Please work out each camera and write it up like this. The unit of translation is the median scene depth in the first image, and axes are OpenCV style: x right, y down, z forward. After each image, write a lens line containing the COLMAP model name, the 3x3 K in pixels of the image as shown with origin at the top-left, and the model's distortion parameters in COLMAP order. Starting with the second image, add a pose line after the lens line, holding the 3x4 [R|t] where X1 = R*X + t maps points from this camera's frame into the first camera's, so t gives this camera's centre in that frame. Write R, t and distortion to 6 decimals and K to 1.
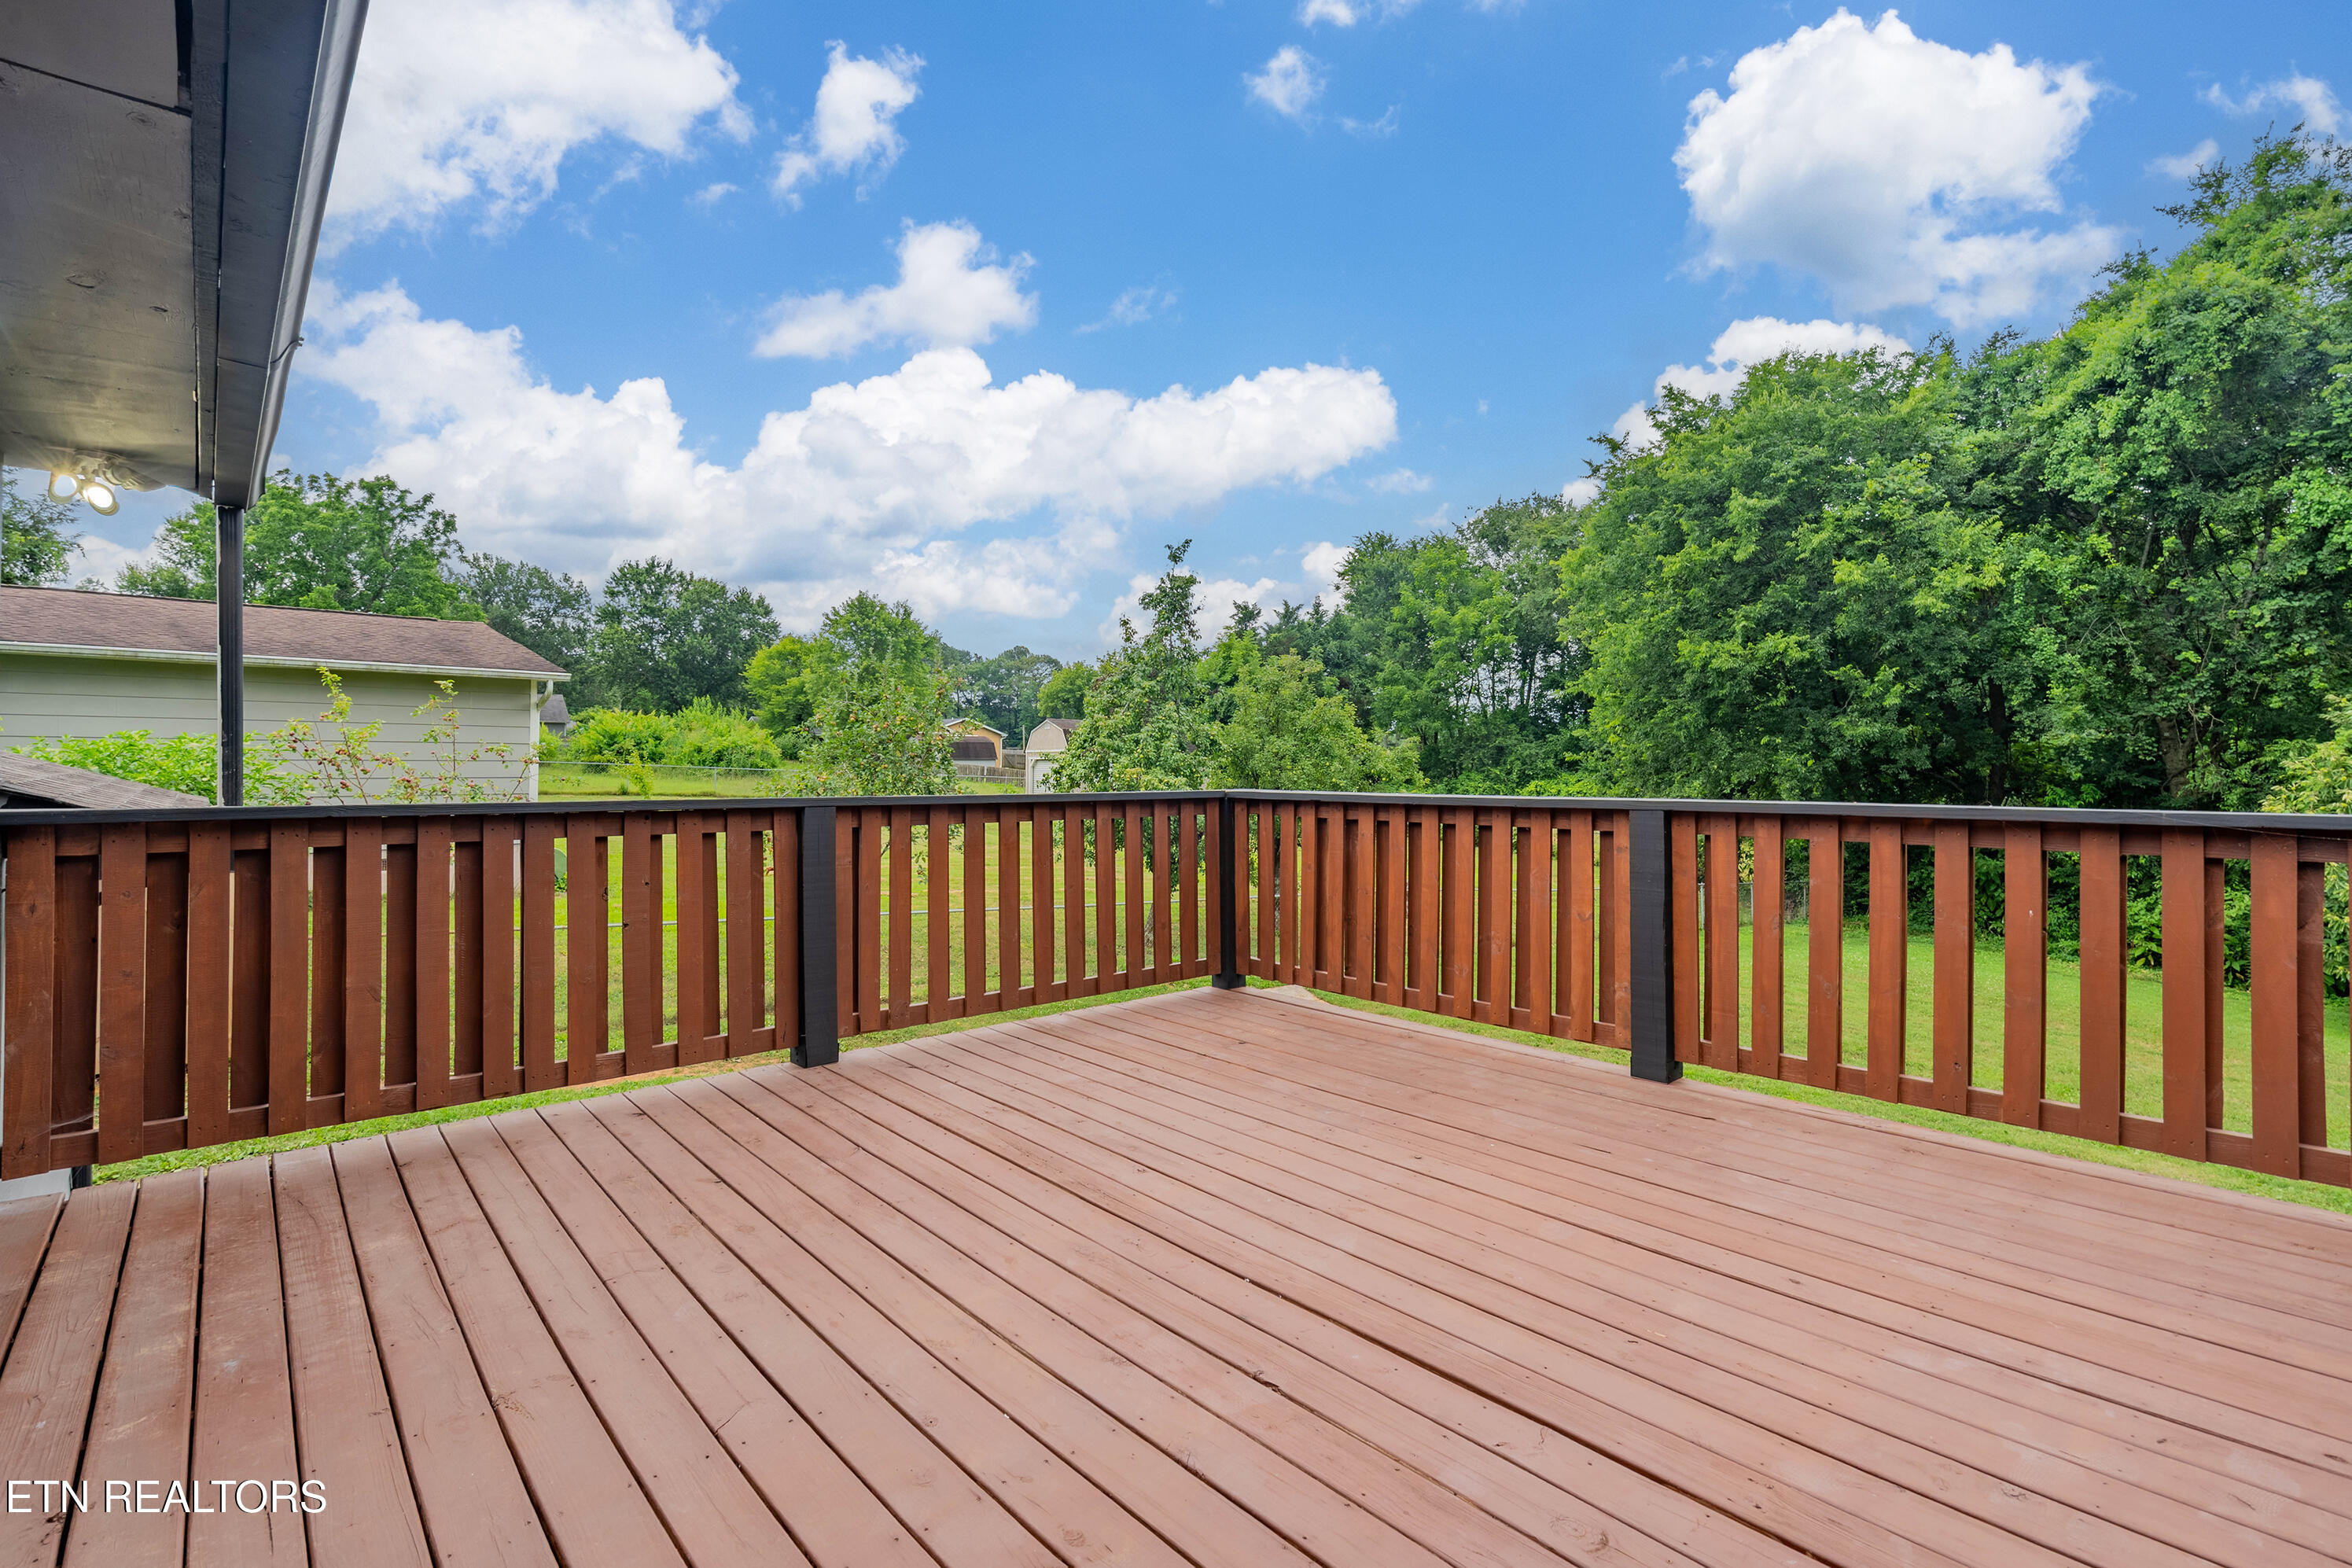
lens RADIAL K [[1087.1, 0, 1205.1], [0, 1087.1, 735.6], [0, 0, 1]] dist [-0.000287, 0.000319]
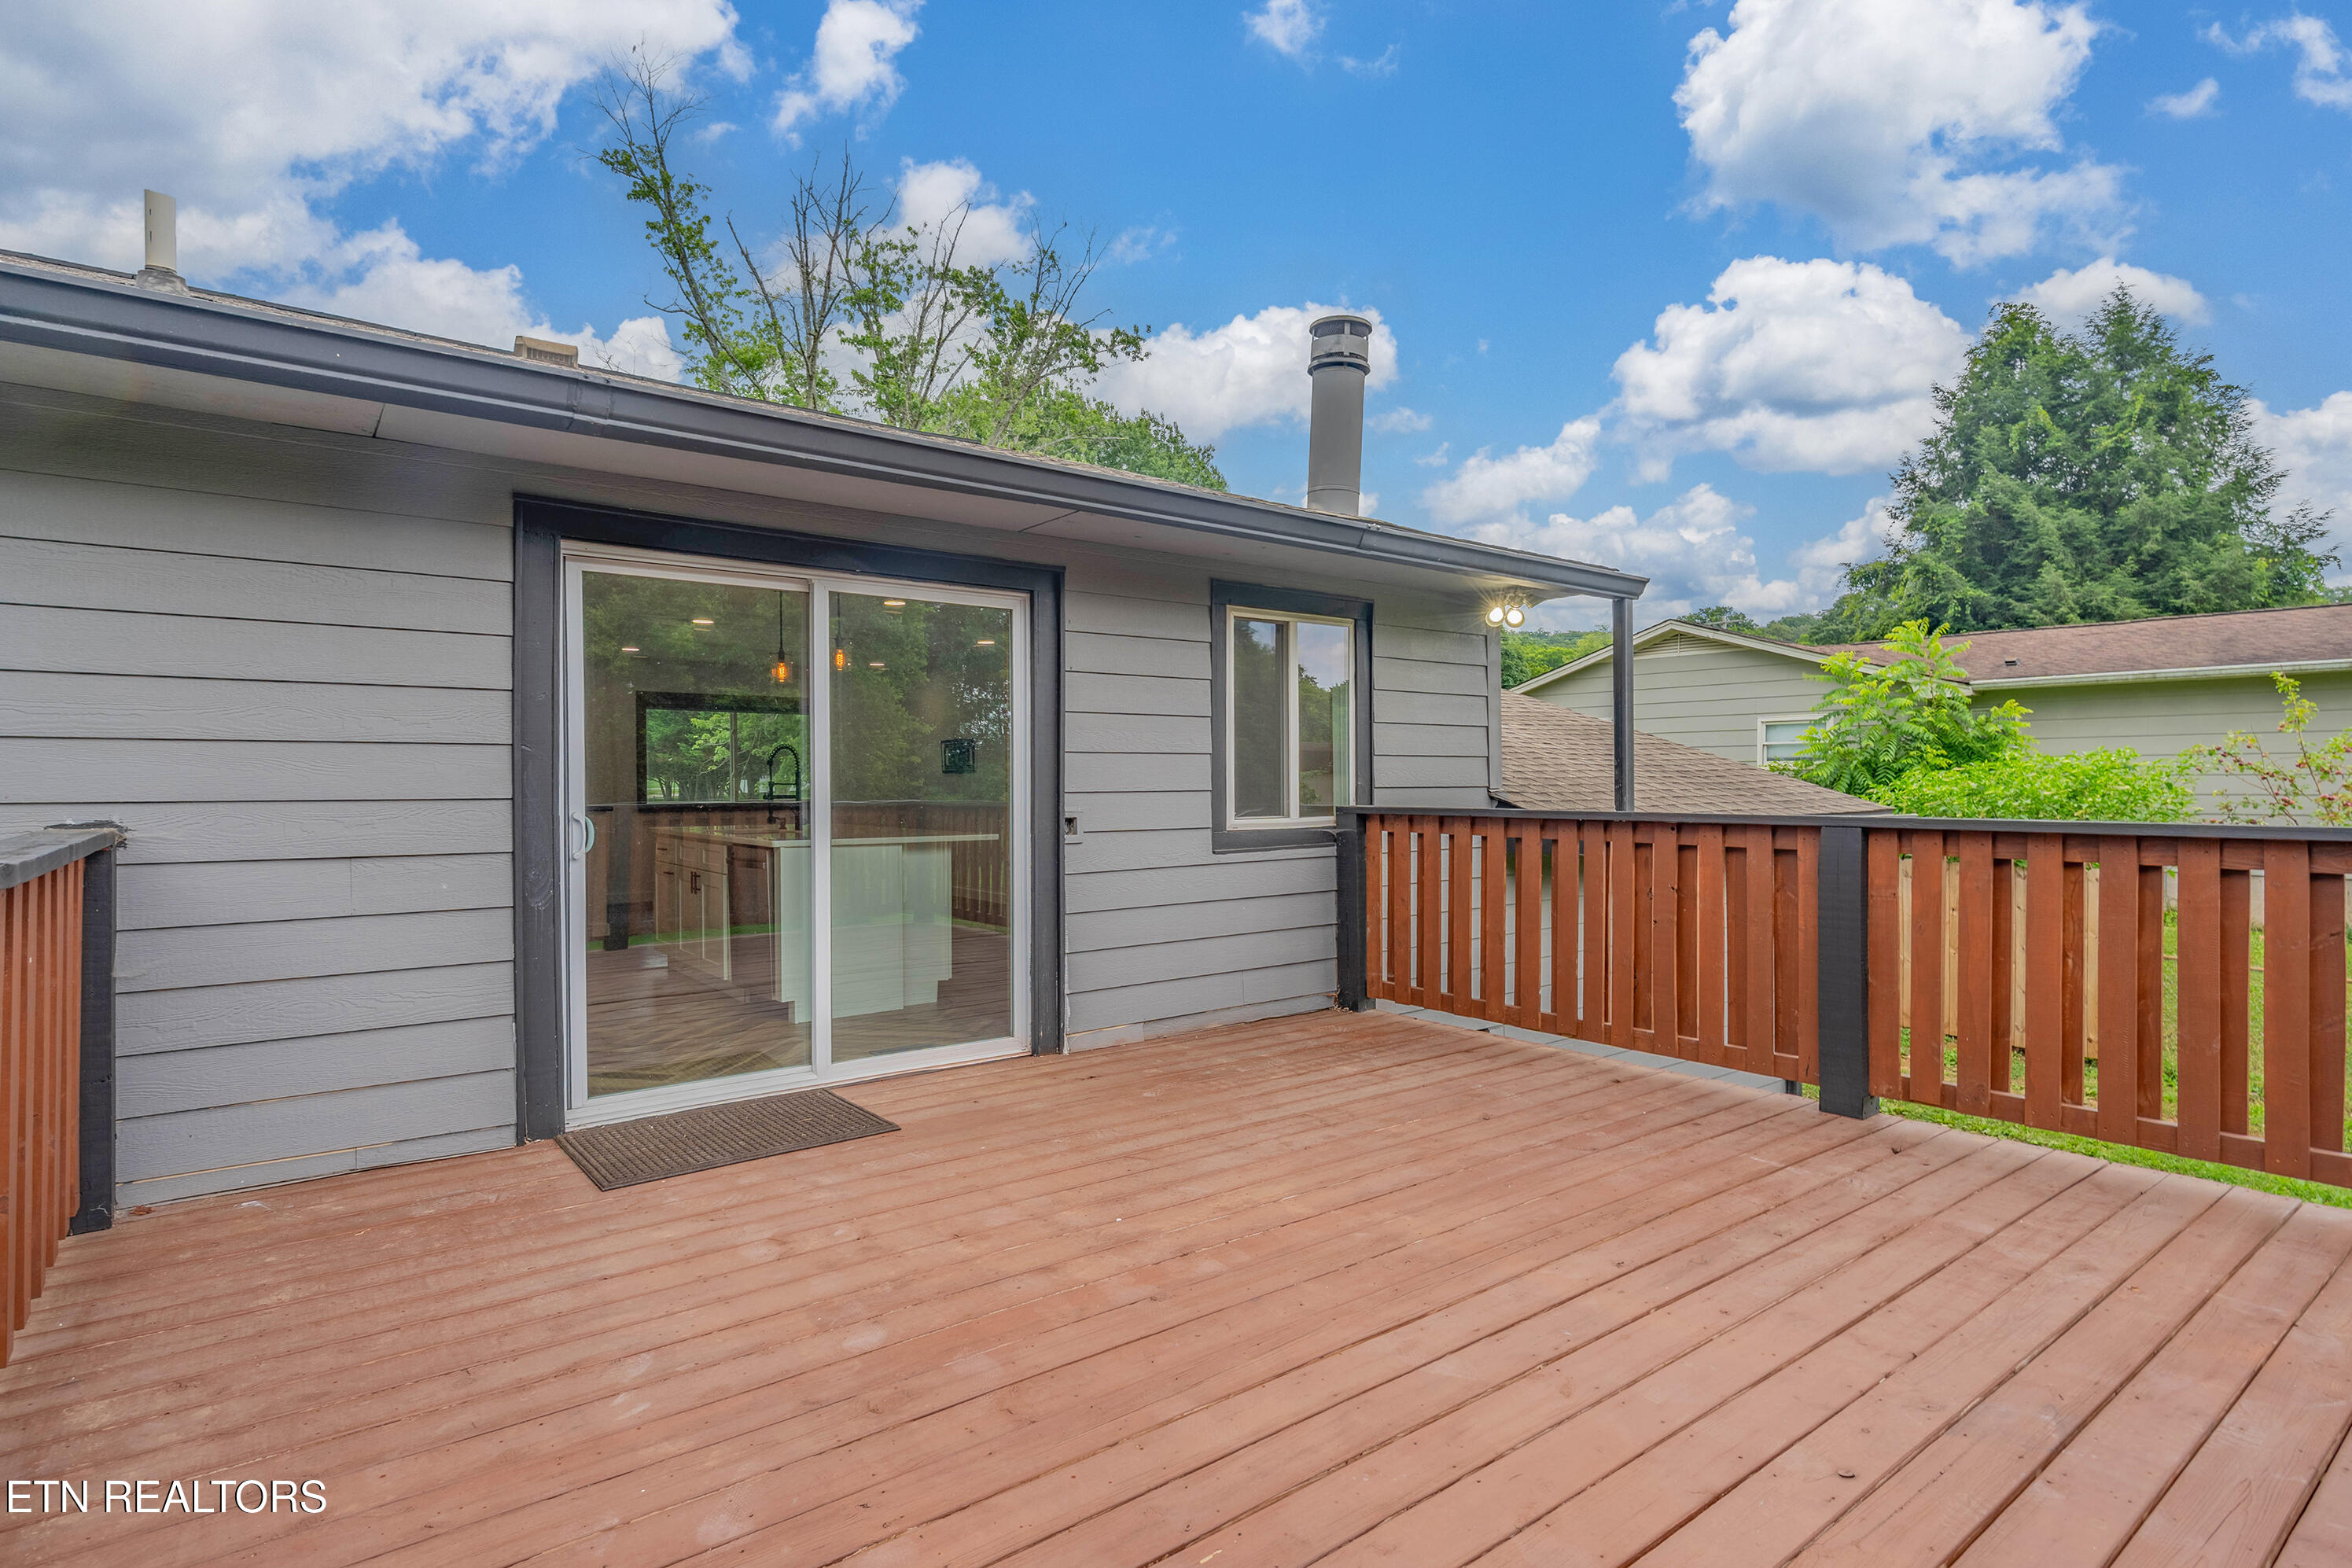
lens RADIAL K [[1206.0, 0, 1275.2], [0, 1206.0, 777.9], [0, 0, 1]] dist [-0.010523, -0.000376]
pose [[-0.036332, -0.003259, -0.999334, 0.666990], [0.028094, 0.999596, -0.004281, 0.018406], [0.998945, -0.028231, -0.036226, 0.596921]]
